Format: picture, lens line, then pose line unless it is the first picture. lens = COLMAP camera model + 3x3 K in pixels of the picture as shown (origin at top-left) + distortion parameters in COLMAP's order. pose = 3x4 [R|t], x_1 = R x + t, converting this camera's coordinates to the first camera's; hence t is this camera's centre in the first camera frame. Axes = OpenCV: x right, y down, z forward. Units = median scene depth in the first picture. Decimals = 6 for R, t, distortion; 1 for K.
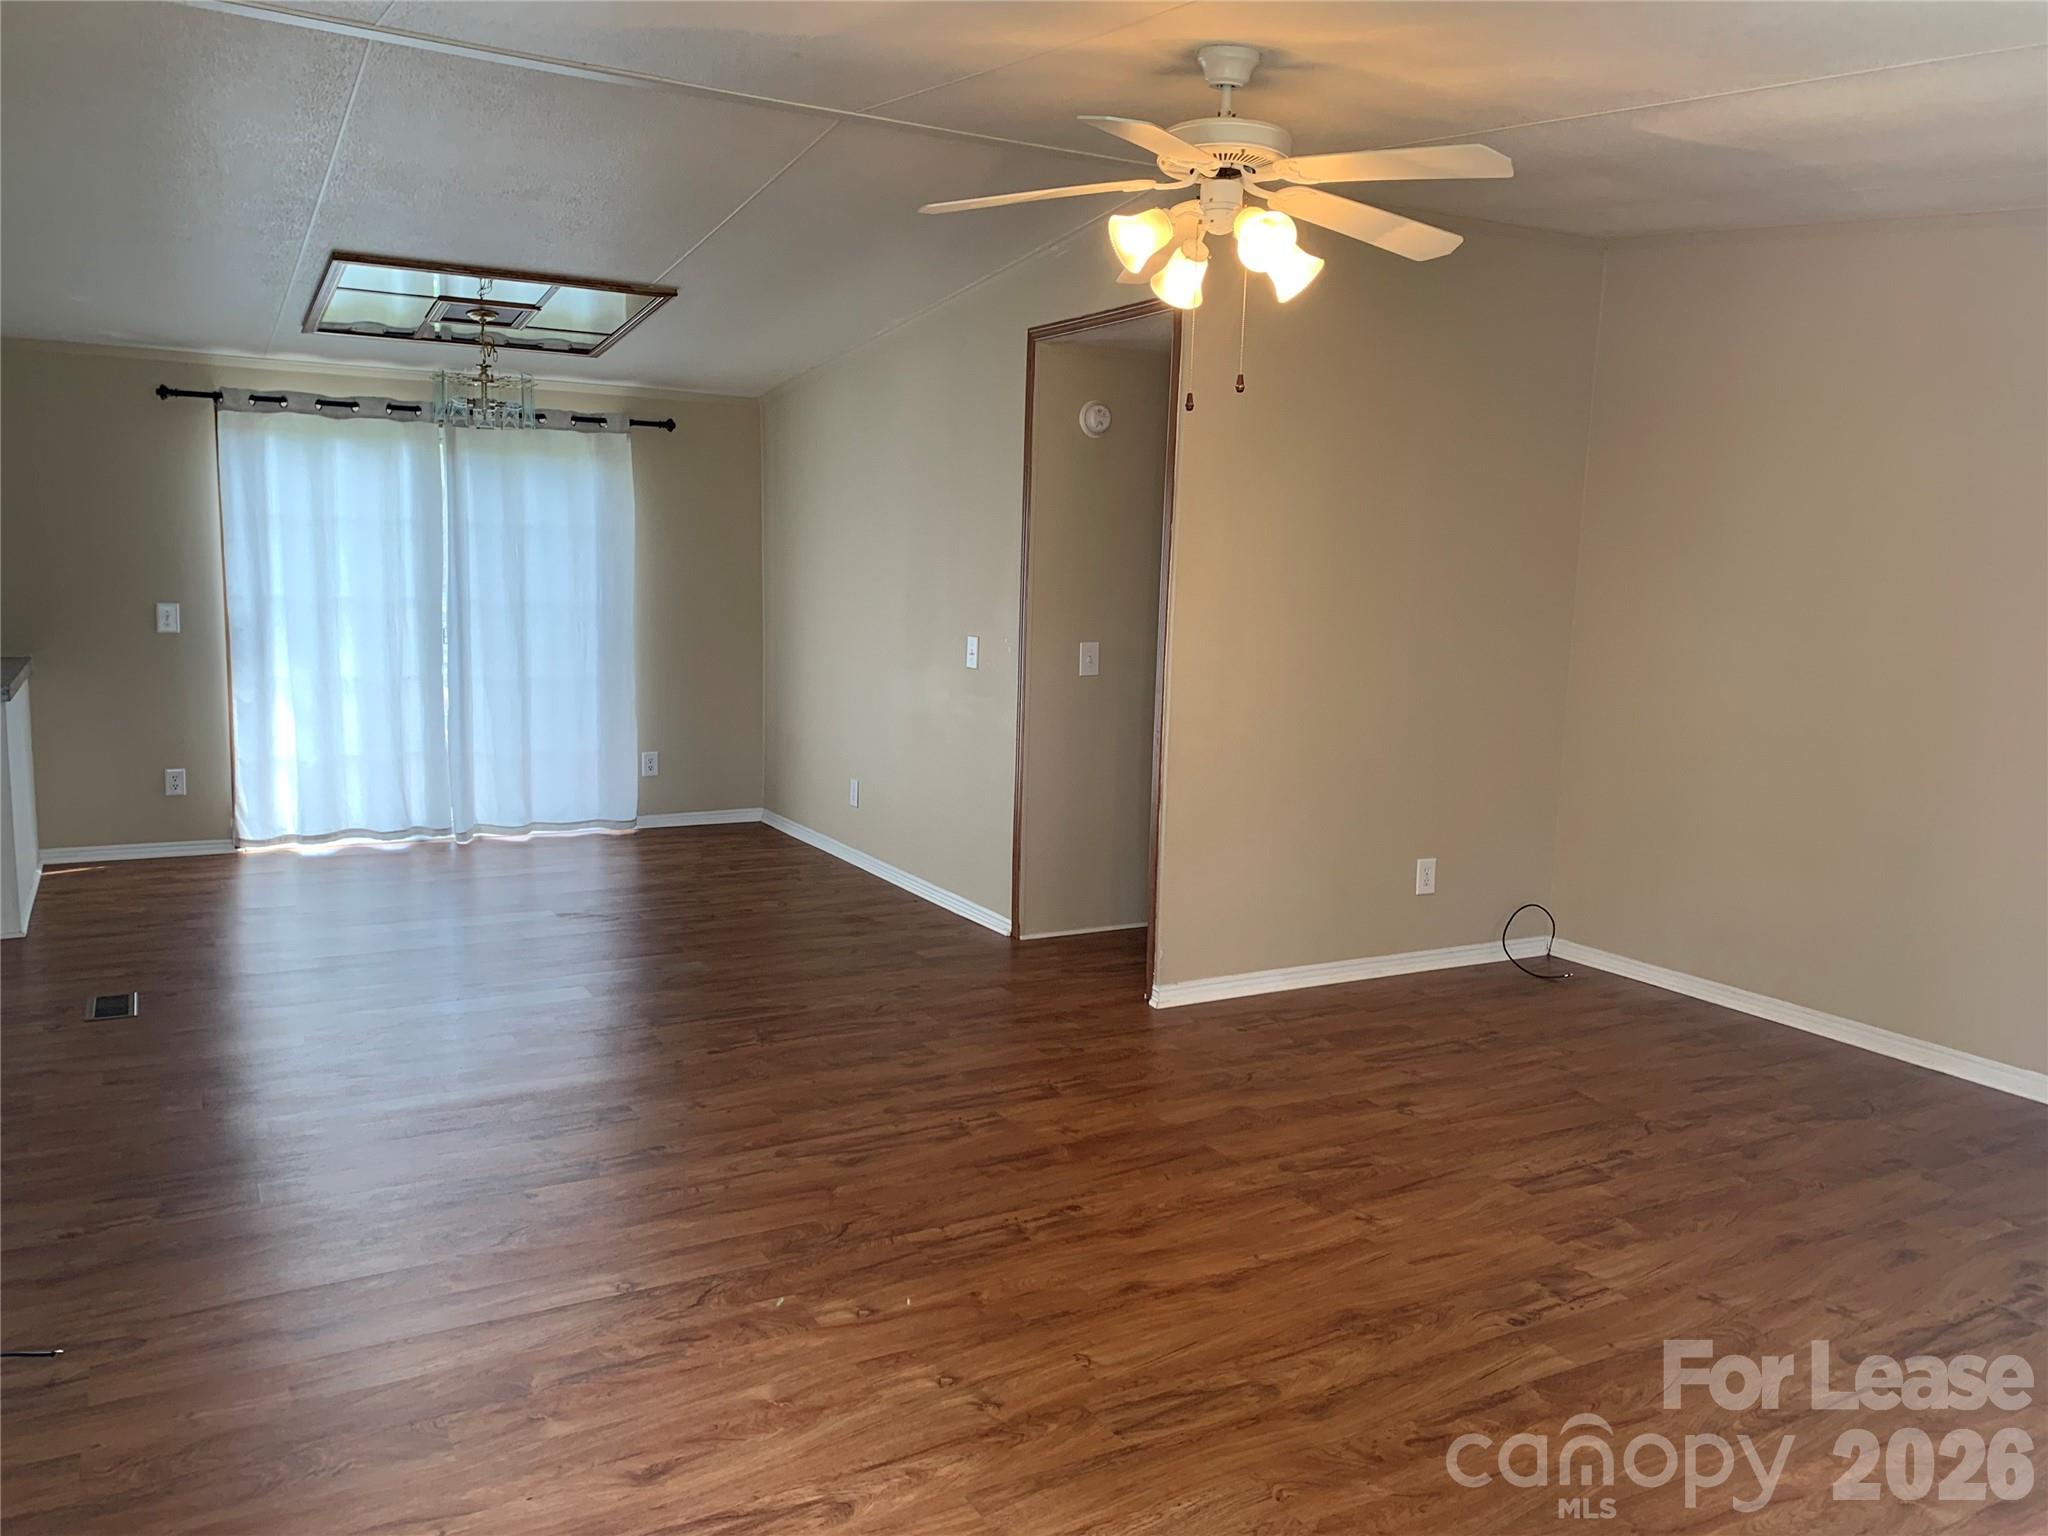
lens RADIAL K [[1567.6, 0, 1024.0], [0, 1567.6, 768.0], [0, 0, 1]] dist [0.085414, -0.114148]
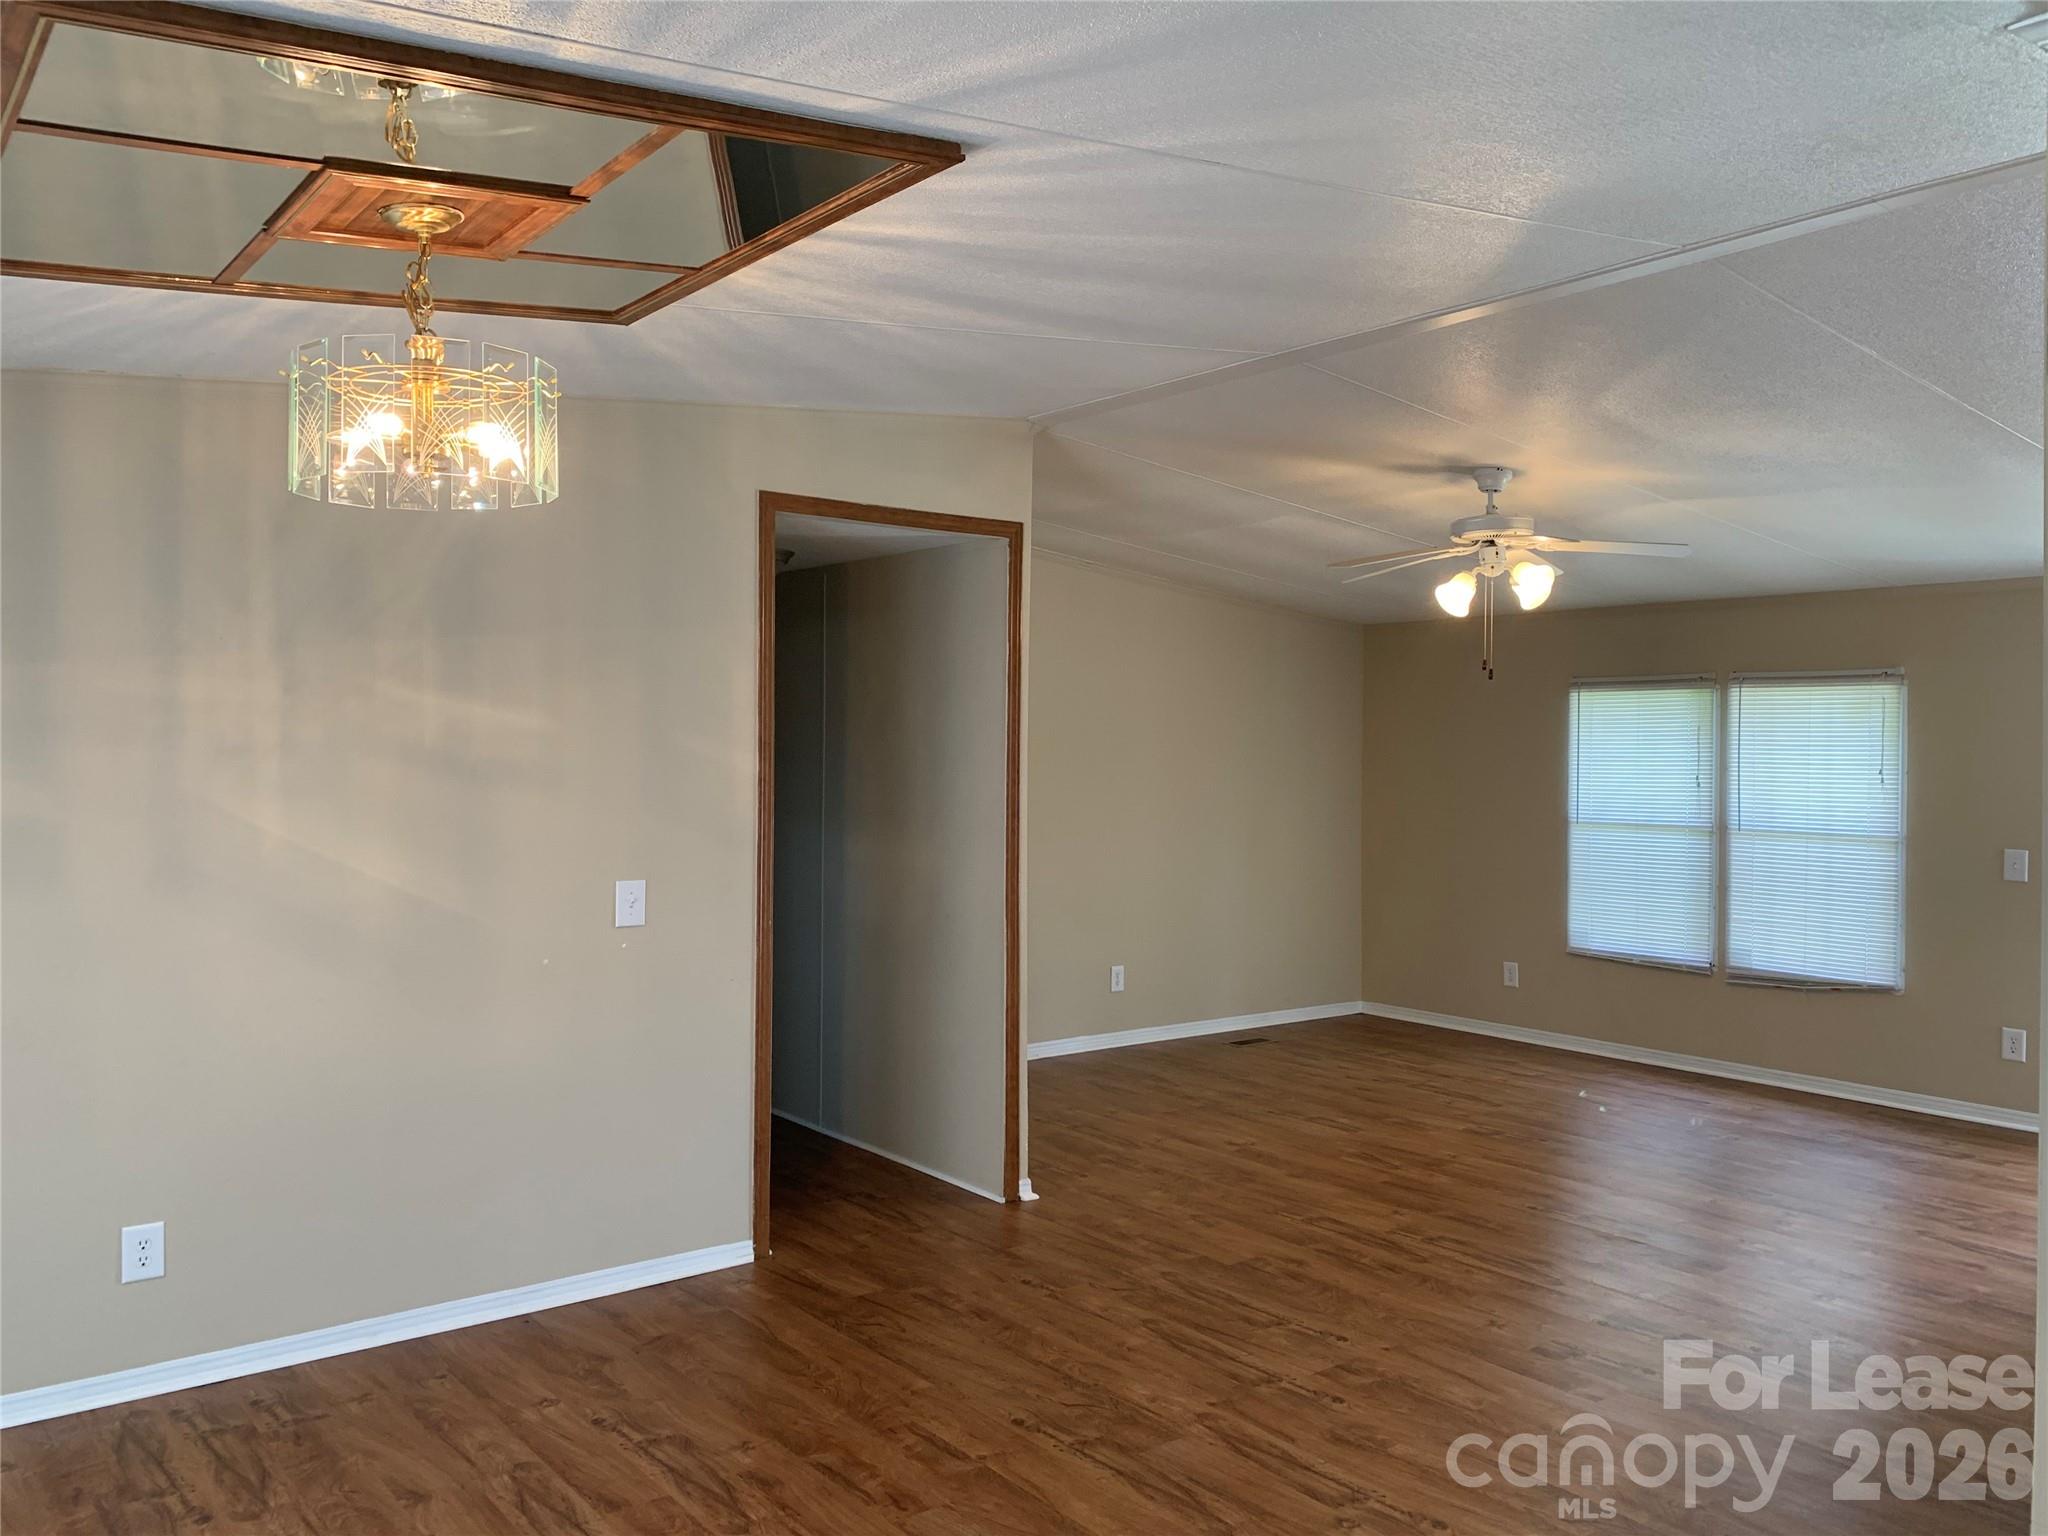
lens RADIAL K [[1567.6, 0, 1024.0], [0, 1567.6, 768.0], [0, 0, 1]] dist [0.085414, -0.114148]
pose [[-0.153949, -0.049489, 0.986839, -1.014285], [0.120253, 0.990382, 0.068427, -0.220850], [-0.980734, 0.129205, -0.146517, 1.226073]]
